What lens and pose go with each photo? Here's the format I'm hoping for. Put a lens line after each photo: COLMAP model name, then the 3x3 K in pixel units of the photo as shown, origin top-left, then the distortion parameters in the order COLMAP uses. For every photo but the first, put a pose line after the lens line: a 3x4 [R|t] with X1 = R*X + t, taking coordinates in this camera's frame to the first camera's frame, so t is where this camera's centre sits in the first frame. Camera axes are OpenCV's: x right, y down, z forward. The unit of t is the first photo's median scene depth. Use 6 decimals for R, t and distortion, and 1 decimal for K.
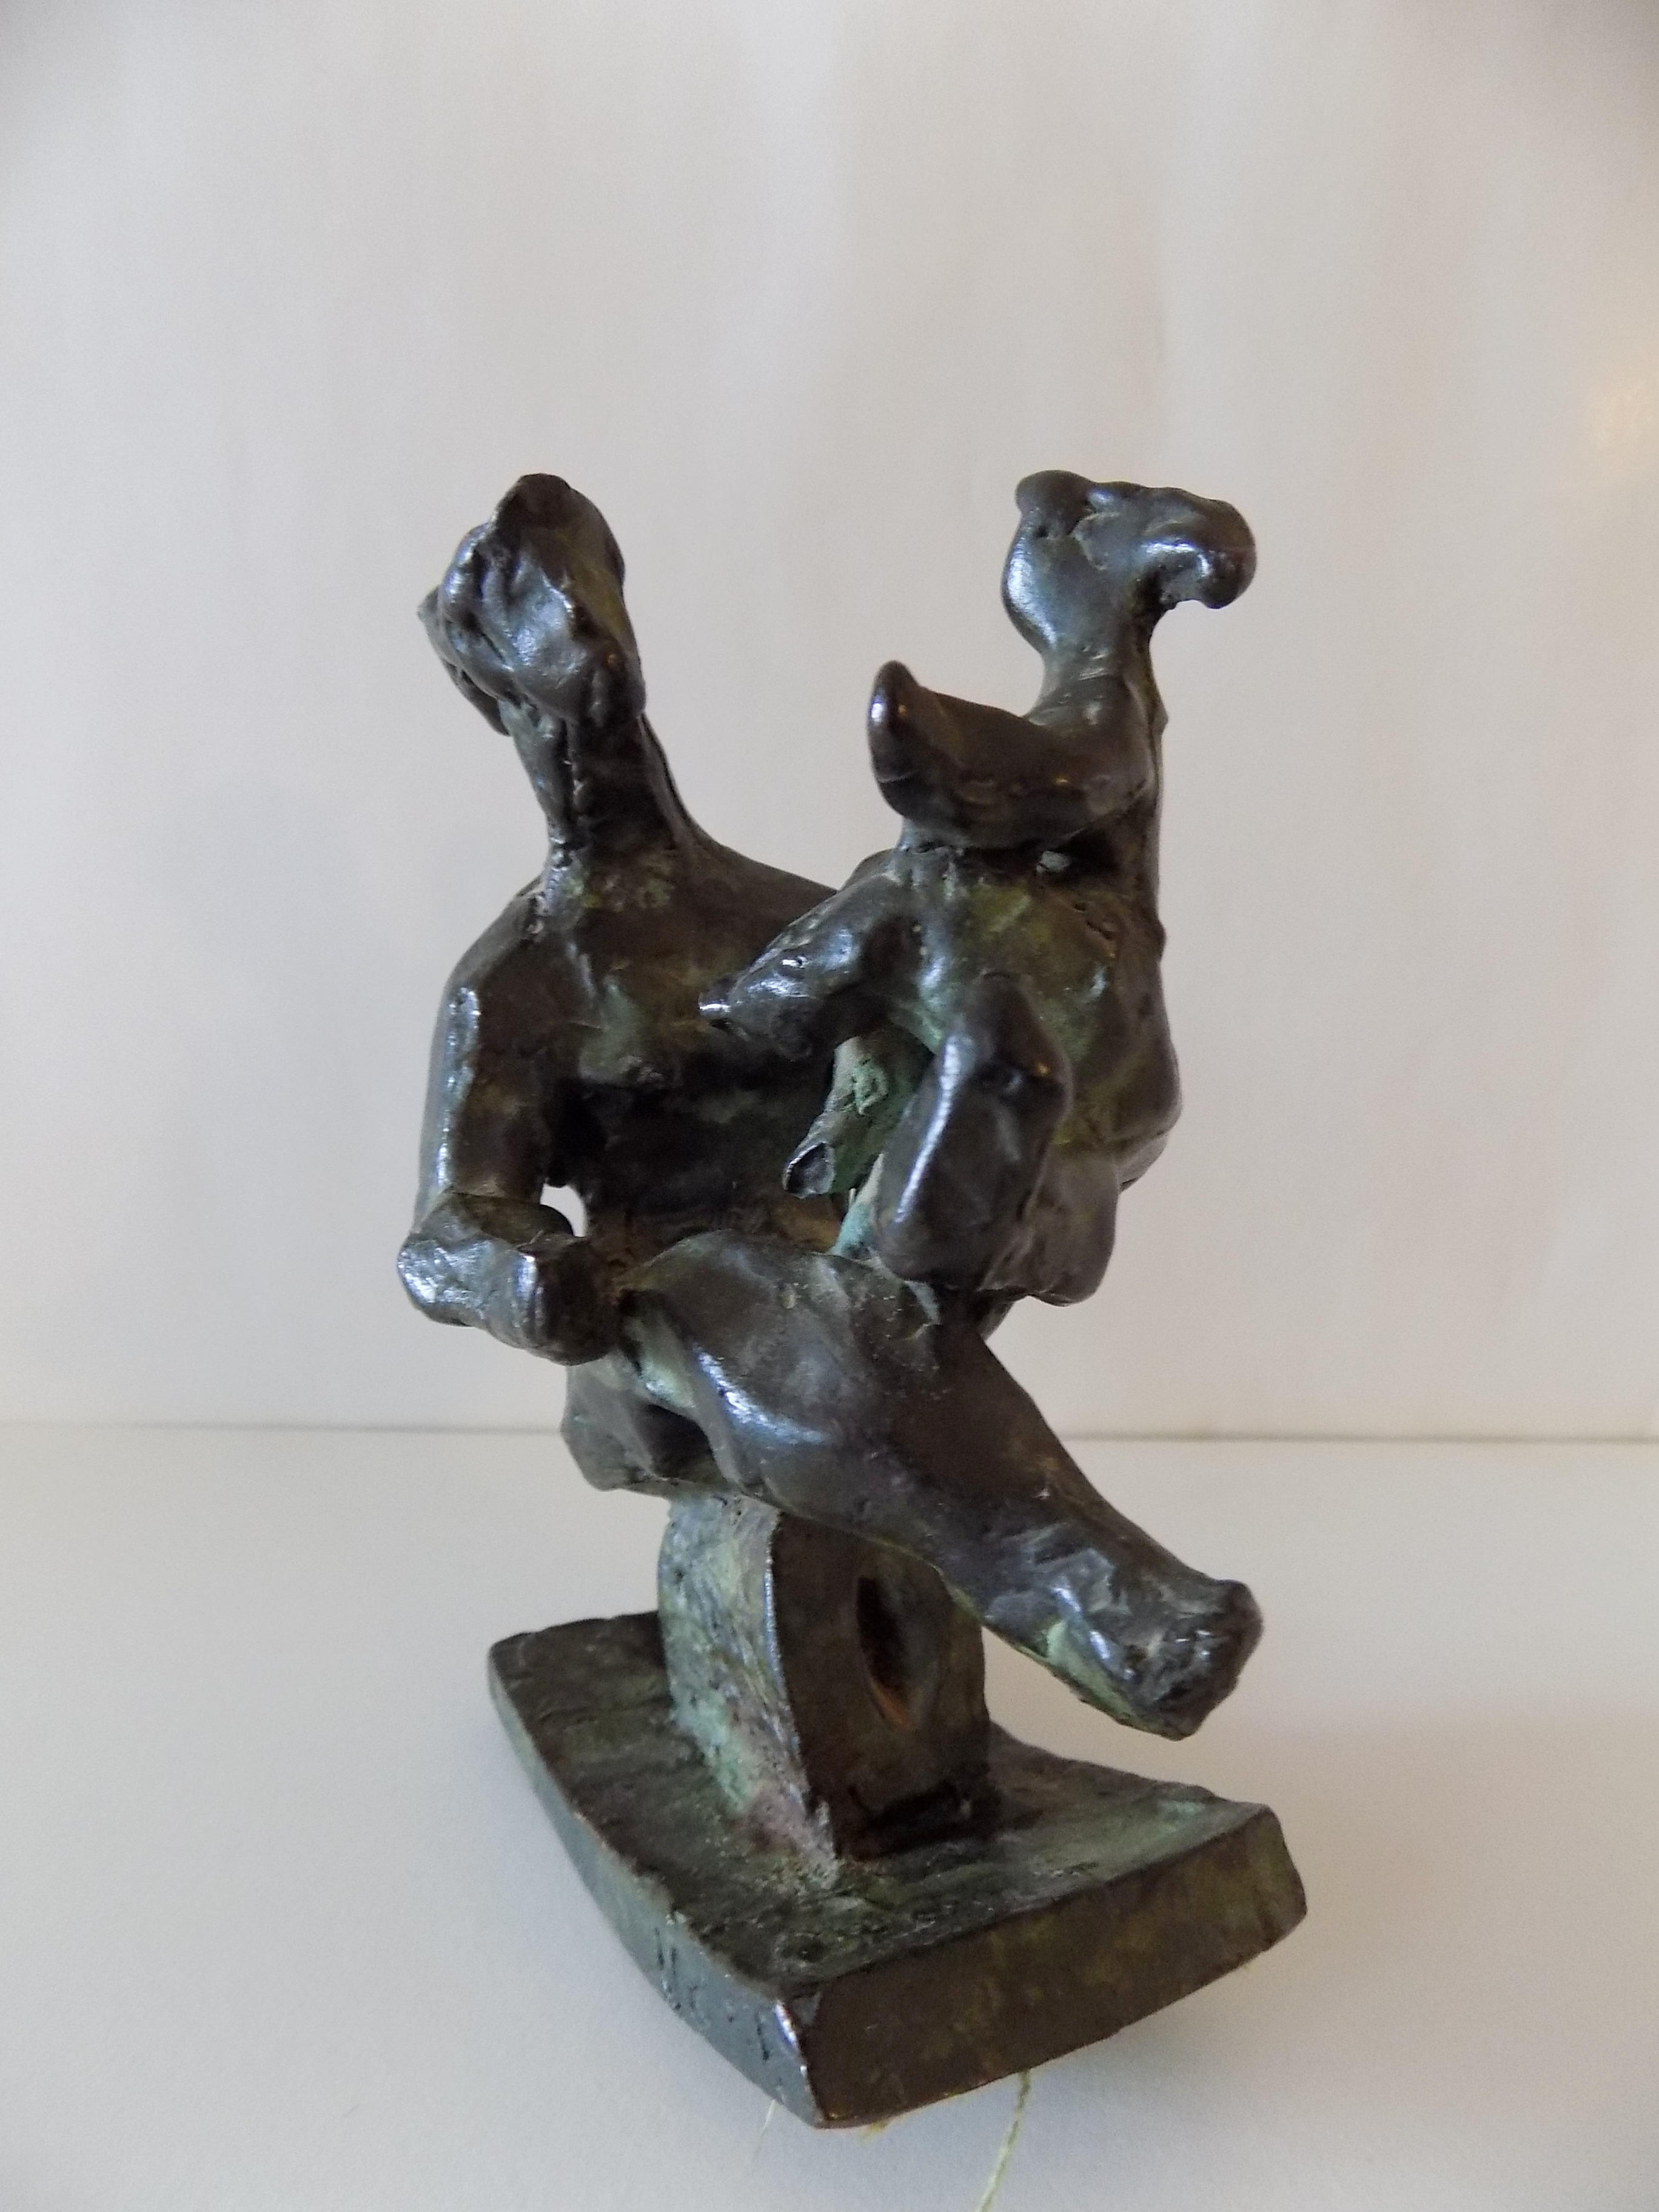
lens RADIAL K [[1464.9, 0, 821.0], [0, 1464.9, 1113.0], [0, 0, 1]] dist [-0.026630, 0.027857]
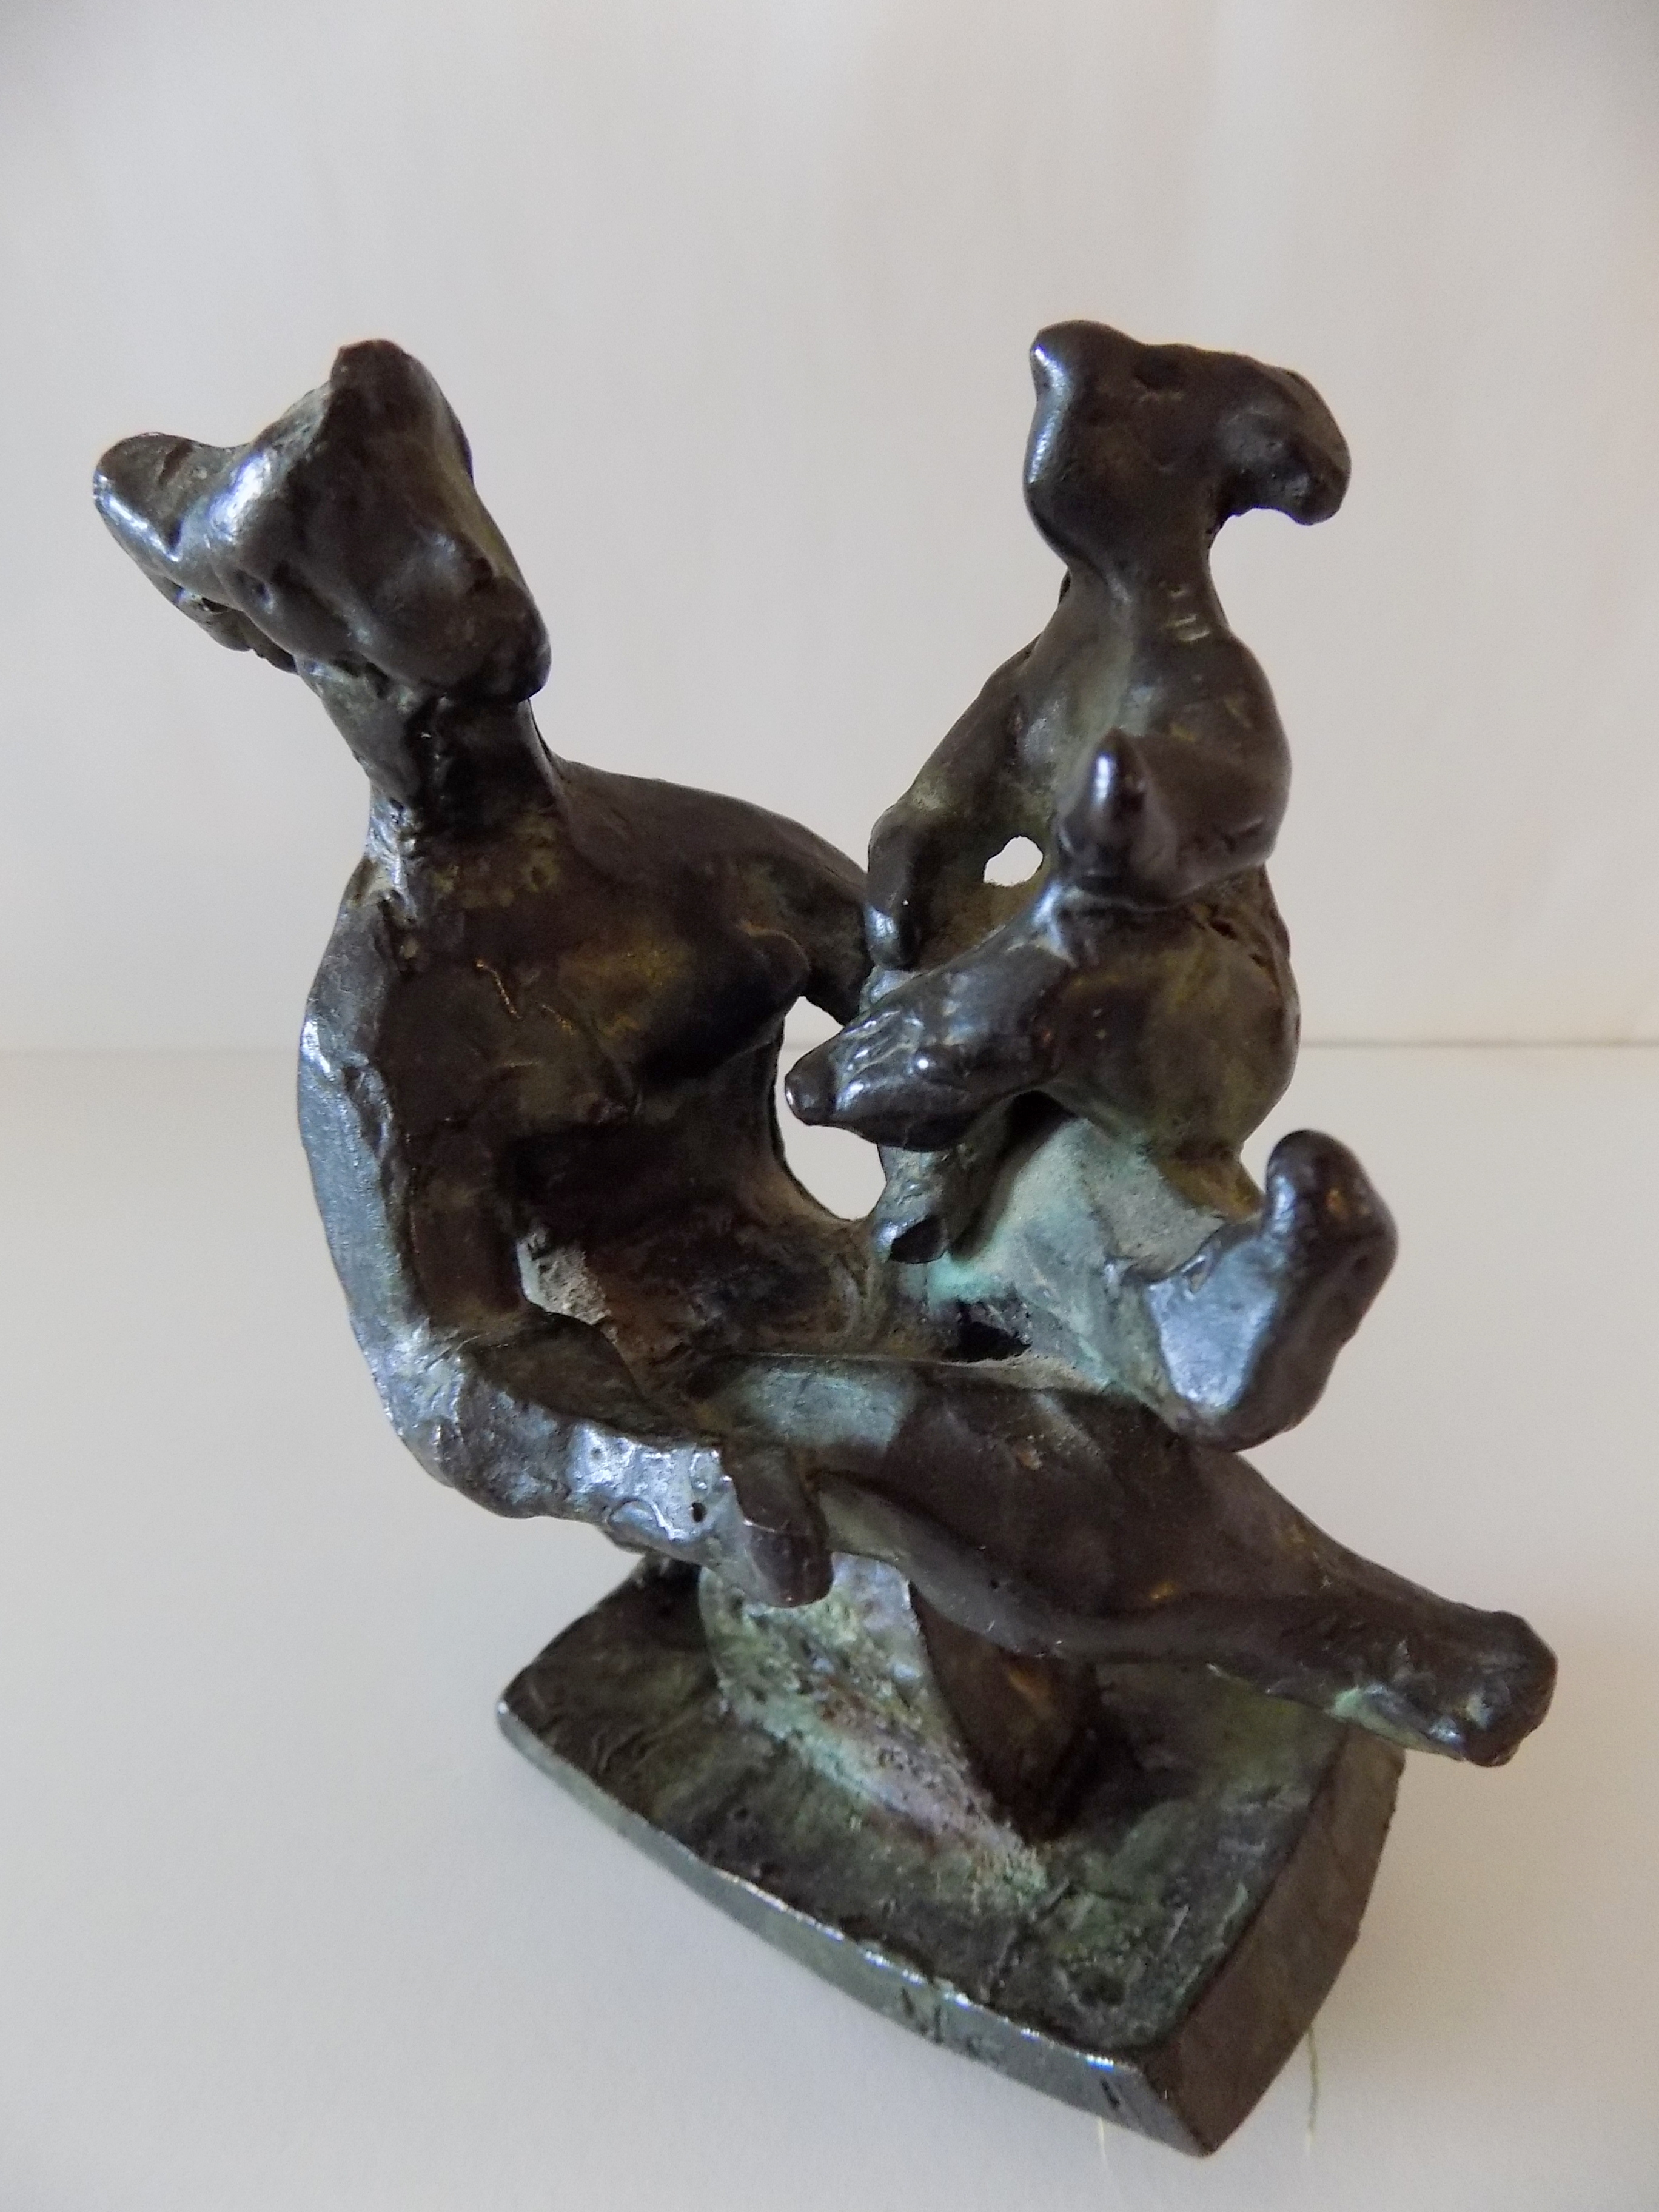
lens RADIAL K [[1464.9, 0, 815.1], [0, 1464.9, 1106.3], [0, 0, 1]] dist [-0.026630, 0.027857]
pose [[0.908021, -0.242431, 0.341650, -0.342101], [0.122403, 0.933487, 0.337075, -0.339589], [-0.400643, -0.264252, 0.877300, 0.277334]]
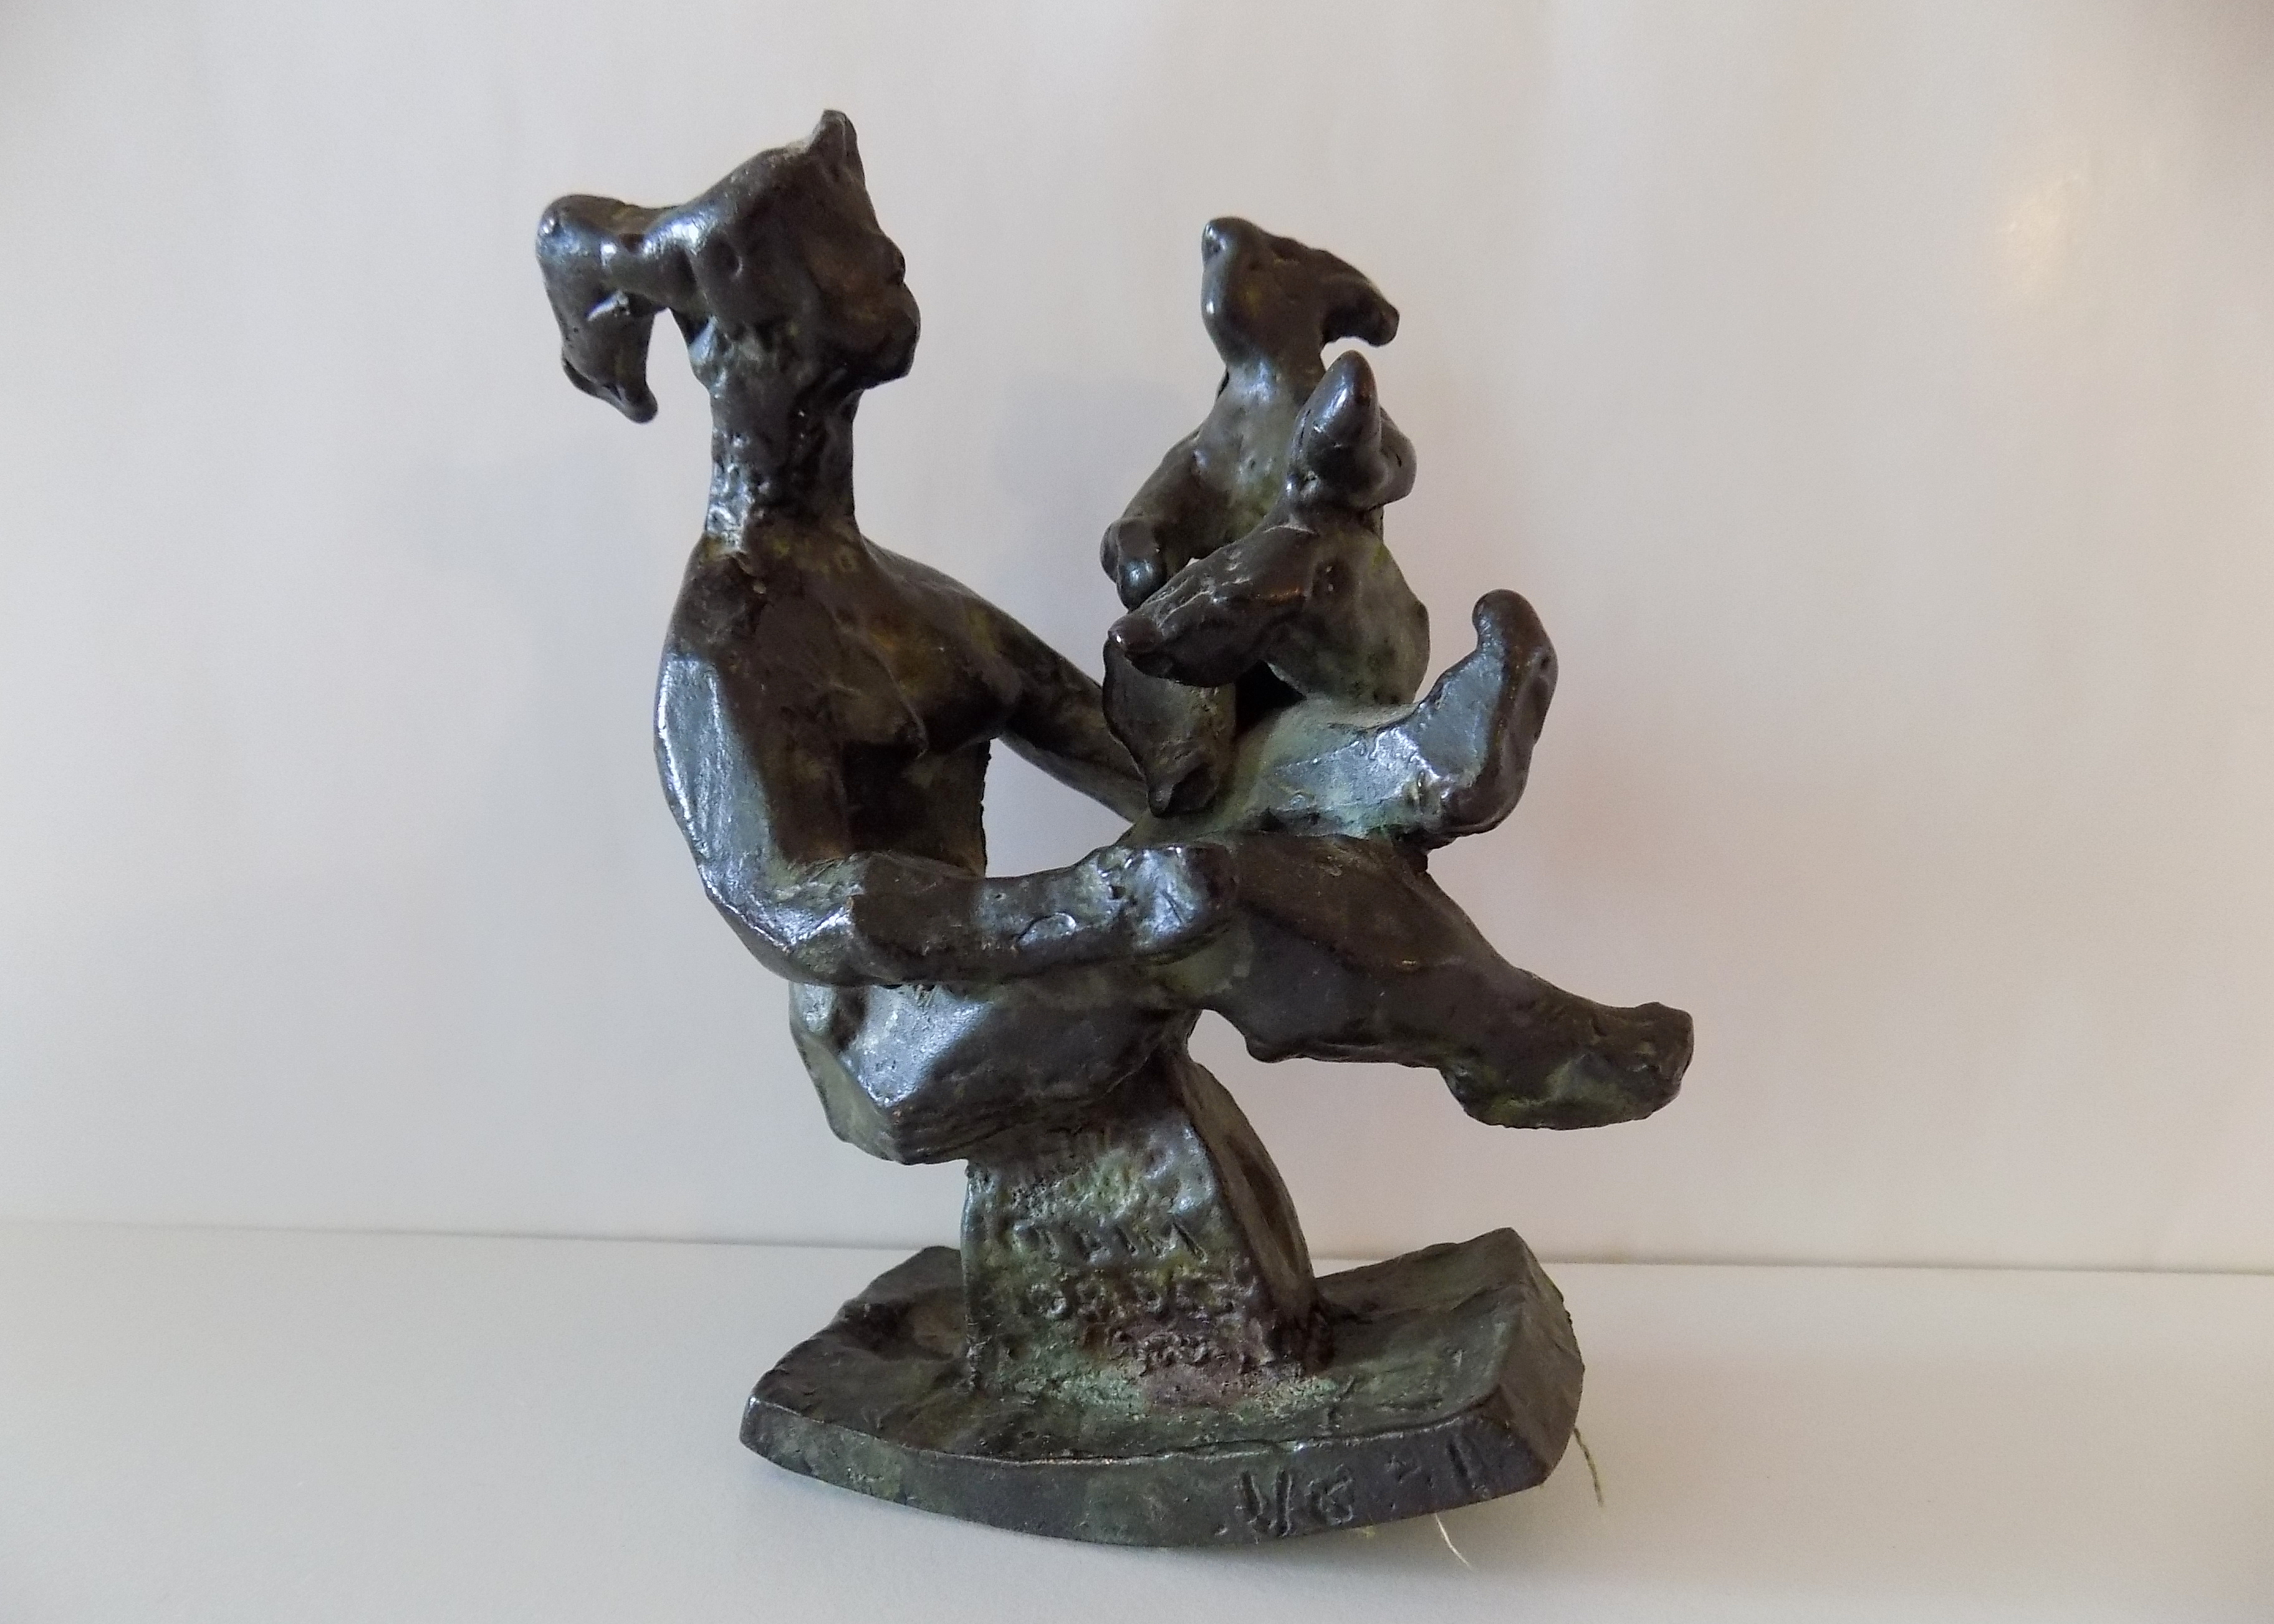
lens RADIAL K [[1542.4, 0, 1122.6], [0, 1542.4, 825.2], [0, 0, 1]] dist [-0.014519, 0.000297]
pose [[0.707420, -0.078590, 0.702411, -0.886804], [0.117501, 0.993046, -0.007231, 0.068676], [-0.696959, 0.087649, 0.711735, 0.187255]]
